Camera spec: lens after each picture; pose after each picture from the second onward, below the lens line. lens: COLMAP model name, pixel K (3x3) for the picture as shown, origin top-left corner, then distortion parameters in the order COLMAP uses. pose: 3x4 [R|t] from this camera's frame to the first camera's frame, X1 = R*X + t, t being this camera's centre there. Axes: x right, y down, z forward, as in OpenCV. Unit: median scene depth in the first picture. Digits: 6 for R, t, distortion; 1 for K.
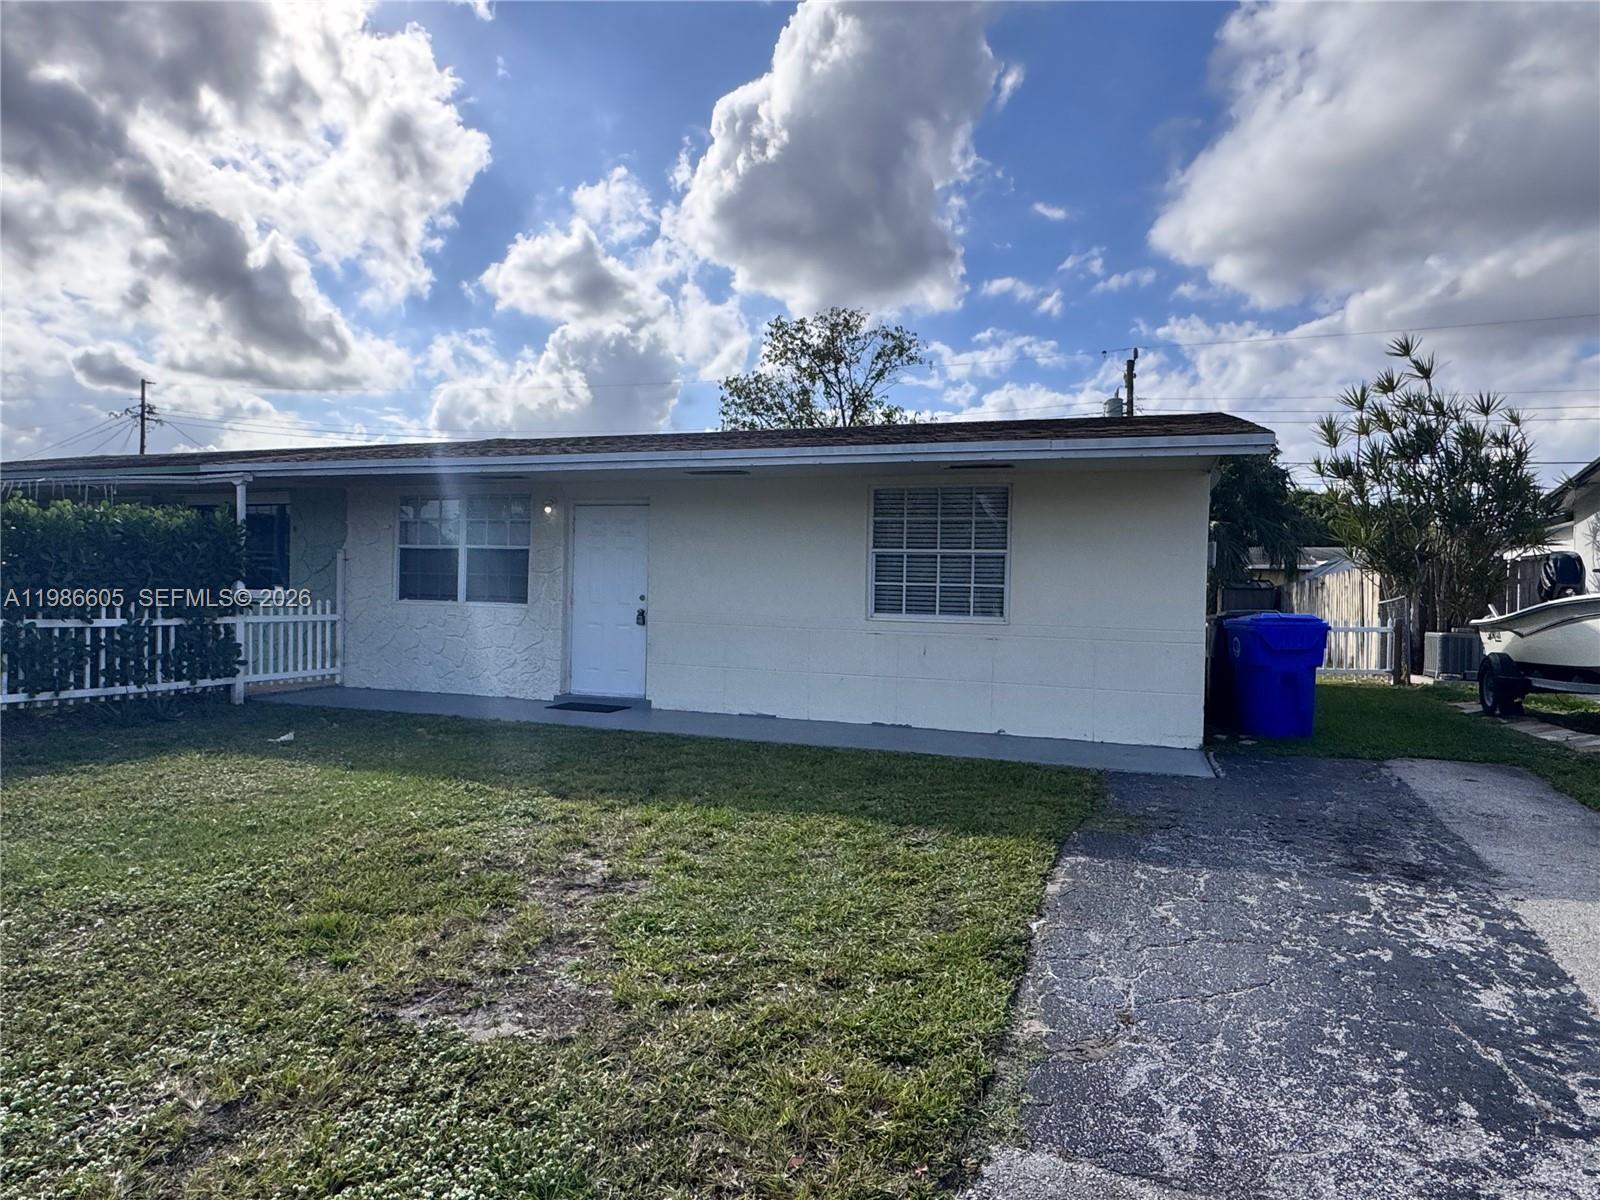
lens RADIAL K [[973.5, 0, 800.0], [0, 973.5, 600.0], [0, 0, 1]] dist [-0.003156, -0.001699]
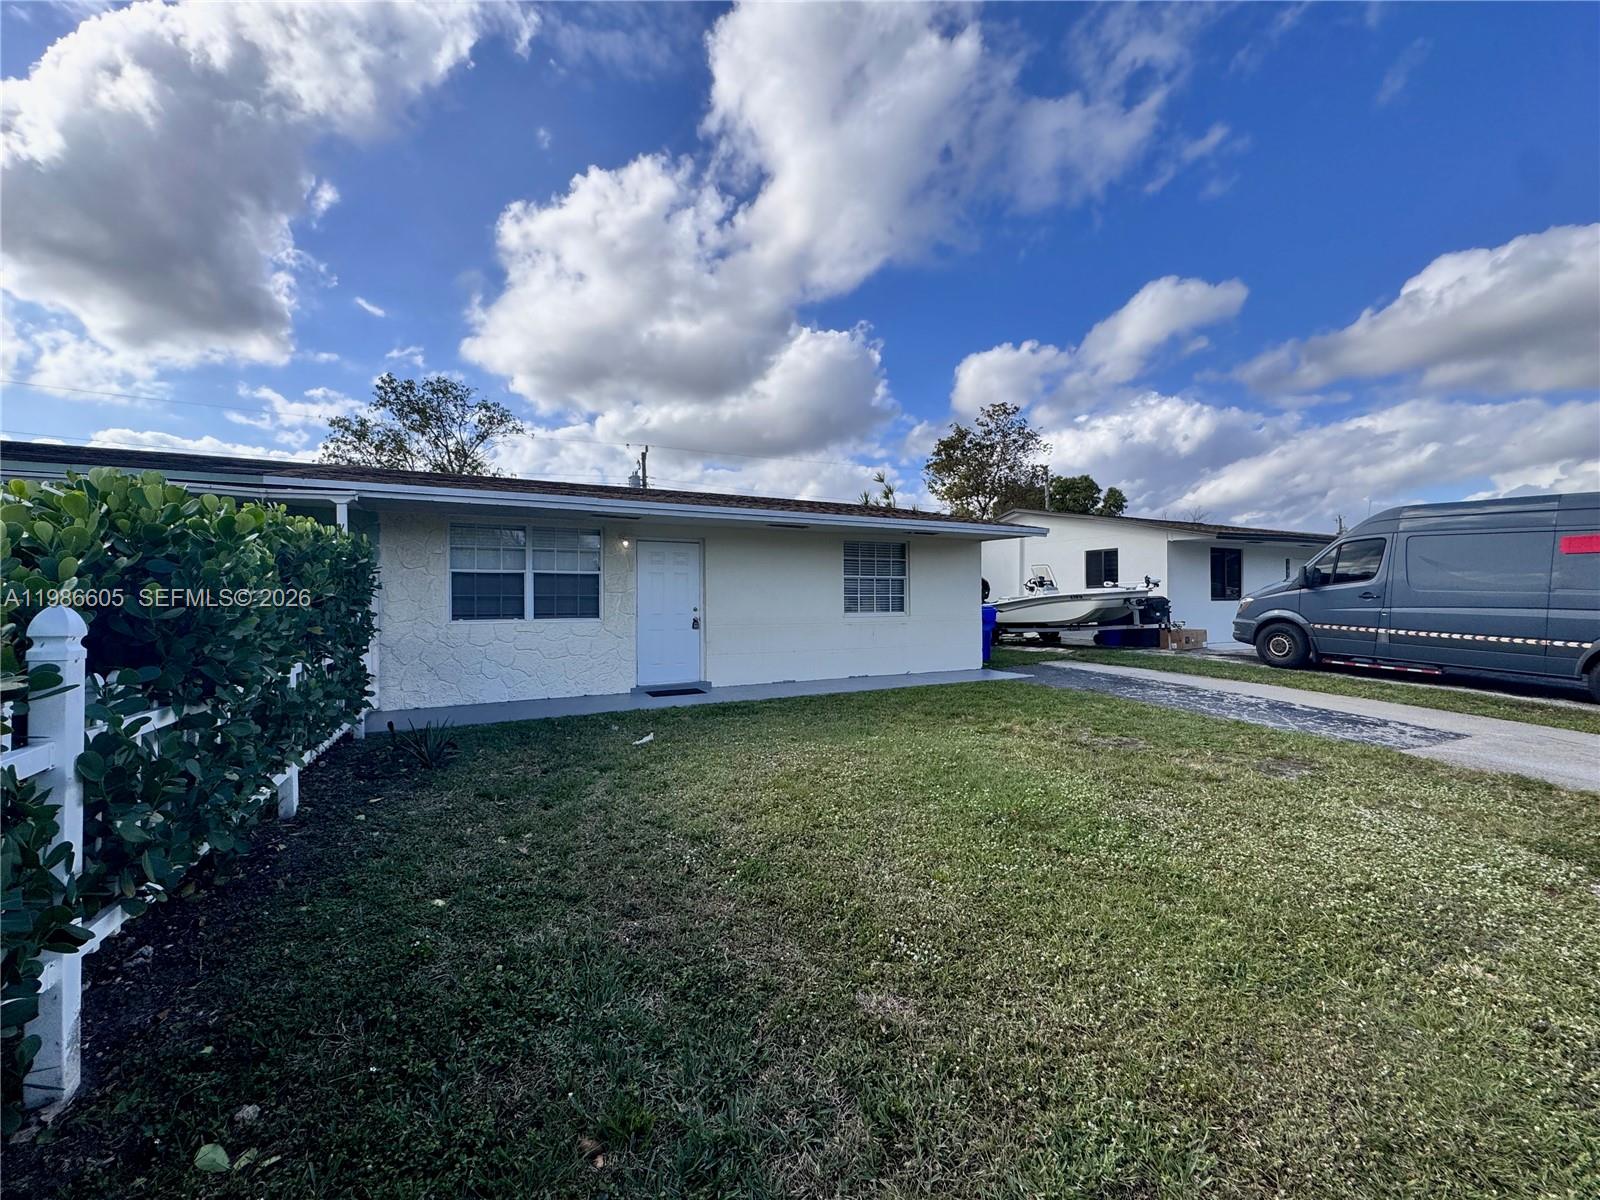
lens RADIAL K [[640.1, 0, 801.5], [0, 640.1, 600.0], [0, 0, 1]] dist [-0.001341, -0.000095]
pose [[0.674017, -0.027944, 0.738187, -0.669696], [0.029391, 0.999507, 0.011000, -0.019491], [-0.738131, 0.014282, 0.674506, 0.248654]]
